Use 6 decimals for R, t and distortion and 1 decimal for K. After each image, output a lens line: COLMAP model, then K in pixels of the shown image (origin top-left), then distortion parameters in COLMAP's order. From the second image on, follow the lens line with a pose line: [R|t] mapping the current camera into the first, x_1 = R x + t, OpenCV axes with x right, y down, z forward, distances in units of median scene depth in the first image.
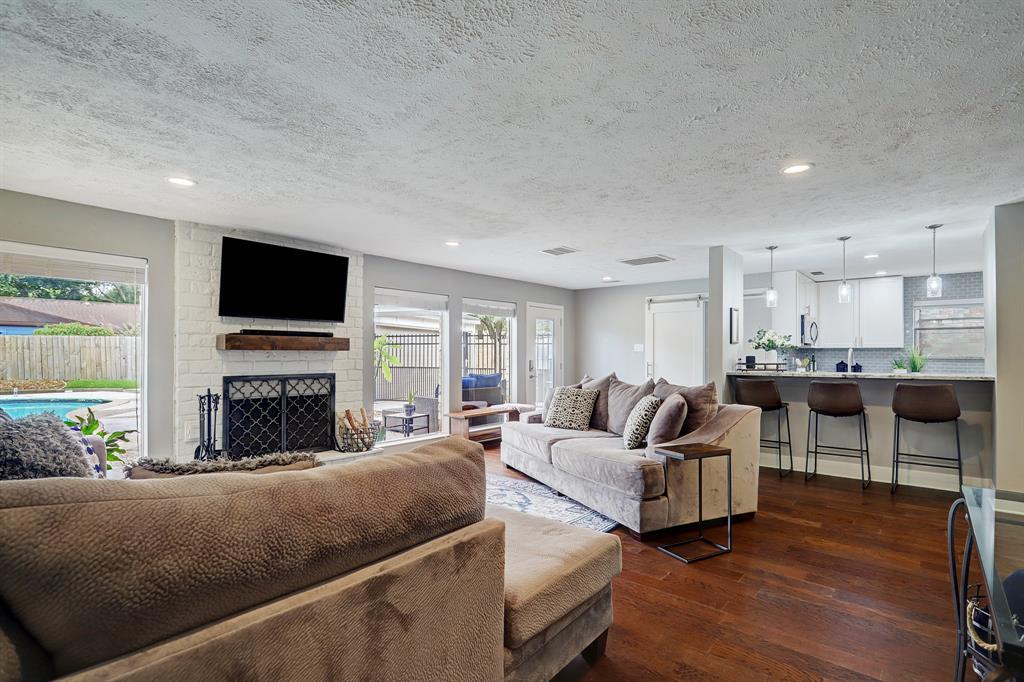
lens RADIAL K [[492.3, 0, 514.6], [0, 492.3, 349.4], [0, 0, 1]] dist [-0.002325, -0.000527]
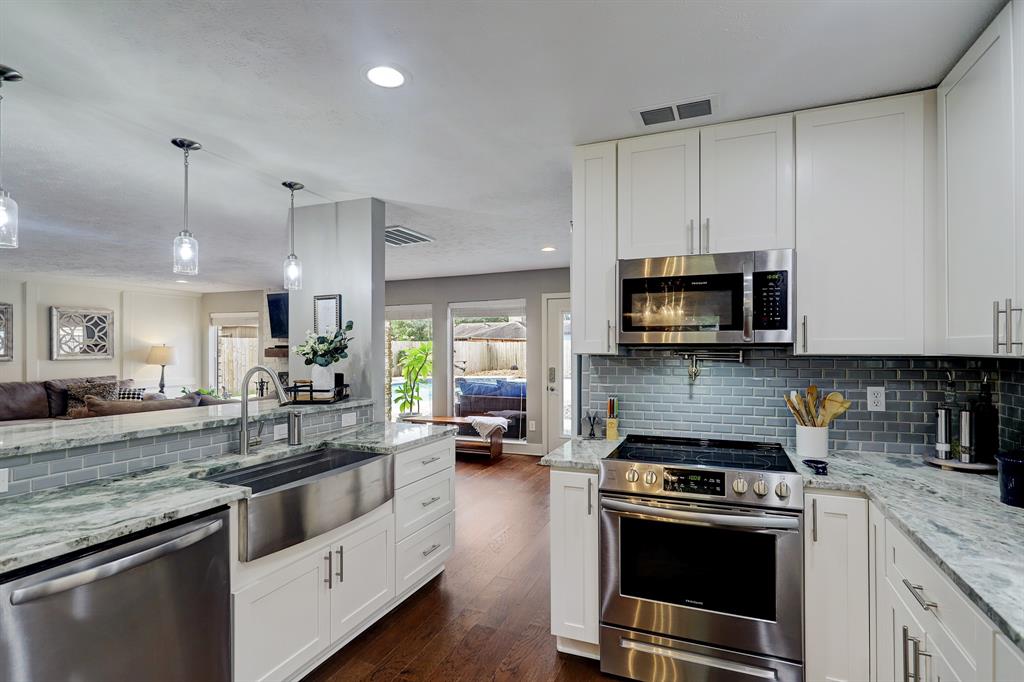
lens RADIAL K [[488.6, 0, 522.4], [0, 488.6, 345.7], [0, 0, 1]] dist [-0.001944, -0.000206]
pose [[0.324369, -0.010473, -0.945873, 1.216708], [0.015379, 0.999865, -0.005796, -0.014344], [0.945806, -0.012667, 0.324486, 1.126475]]
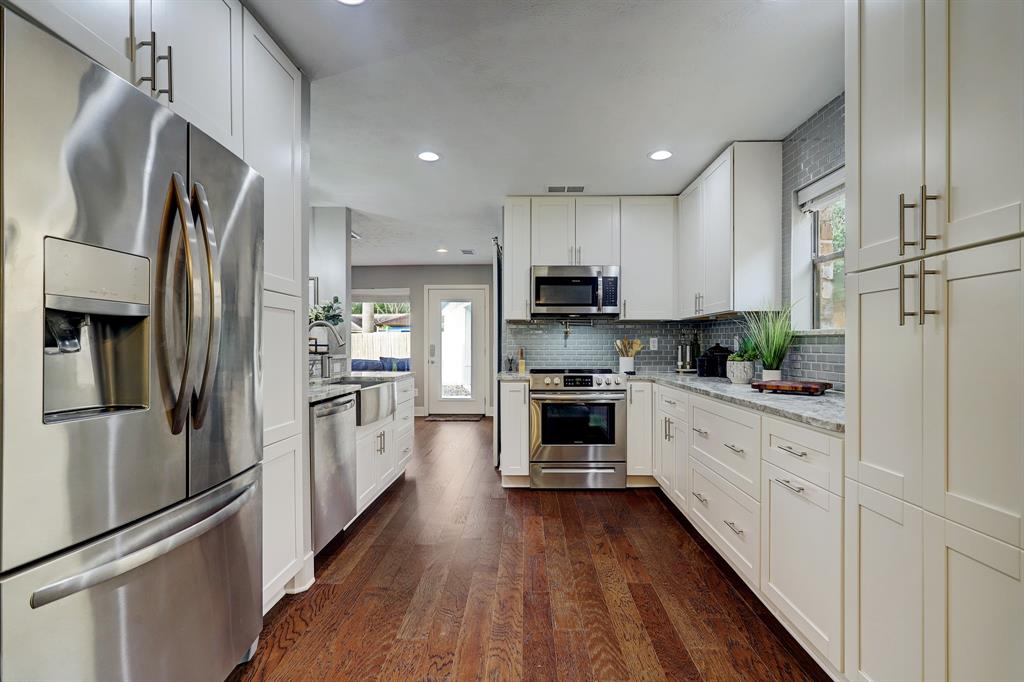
lens RADIAL K [[481.7, 0, 526.8], [0, 481.7, 344.7], [0, 0, 1]] dist [-0.001429, 0.000151]
pose [[0.655958, -0.003794, -0.754788, 1.410729], [0.012772, 0.999900, 0.006073, 0.030077], [0.754690, -0.013624, 0.655940, 0.824709]]
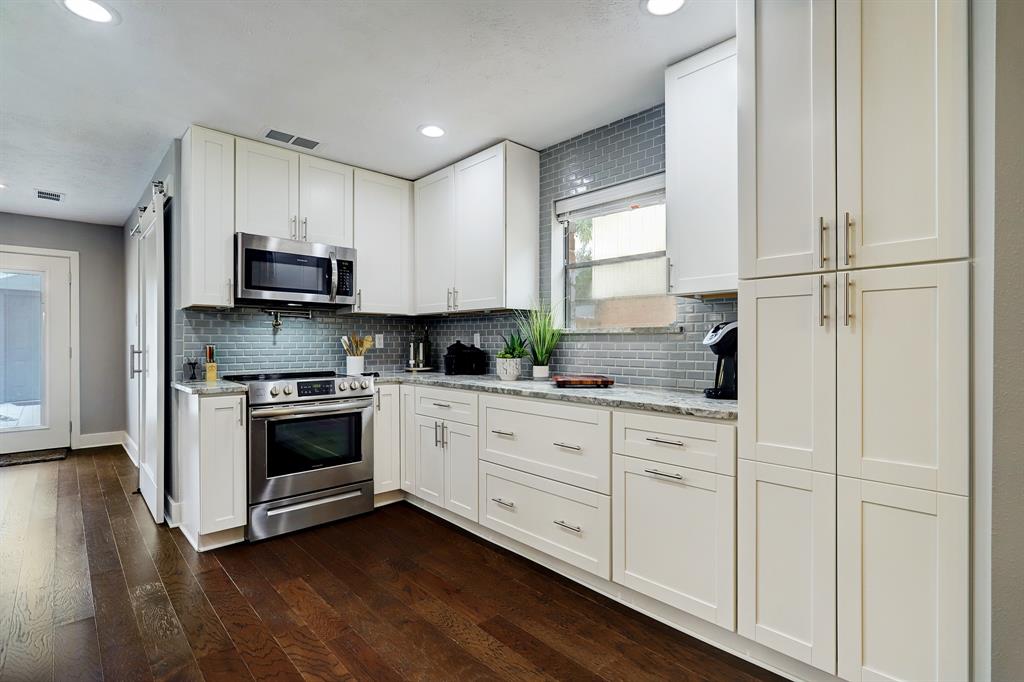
lens RADIAL K [[480.1, 0, 512.0], [0, 480.1, 341.0], [0, 0, 1]] dist [0.000776, 0.000286]
pose [[0.994865, -0.003048, -0.101163, 1.192509], [0.004159, 0.999933, 0.010772, 0.029487], [0.101124, -0.011138, 0.994811, 0.817134]]
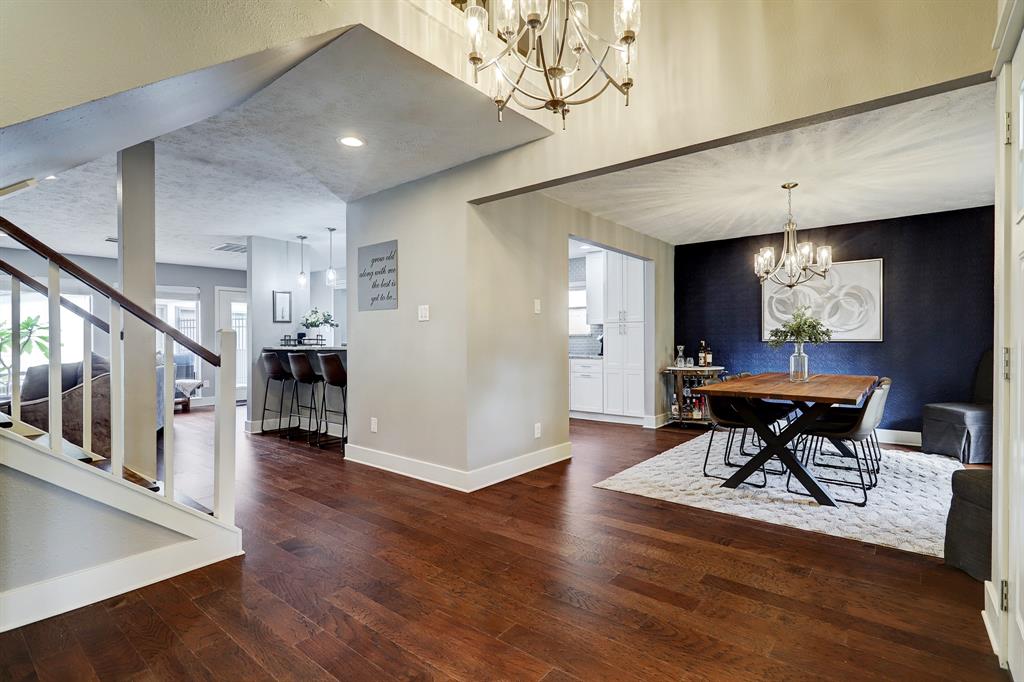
lens RADIAL K [[491.0, 0, 512.0], [0, 491.0, 341.0], [0, 0, 1]] dist [-0.010726, -0.000091]
pose [[0.999511, -0.006180, 0.030639, 1.026700], [0.005770, 0.999893, 0.013458, 0.021527], [-0.030719, -0.013275, 0.999440, -0.161313]]
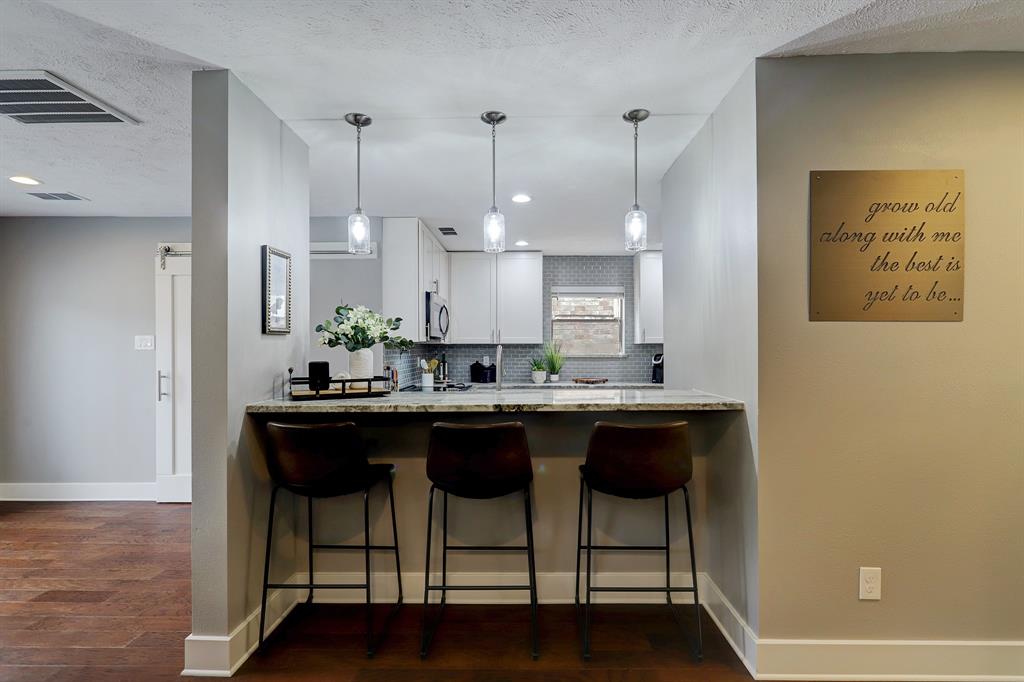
lens RADIAL K [[481.7, 0, 526.8], [0, 481.7, 344.7], [0, 0, 1]] dist [-0.001429, 0.000151]
pose [[0.758035, 0.002169, 0.652210, 0.370133], [-0.002721, 0.999996, -0.000162, -0.002909], [-0.652208, -0.001652, 0.758038, 0.596449]]
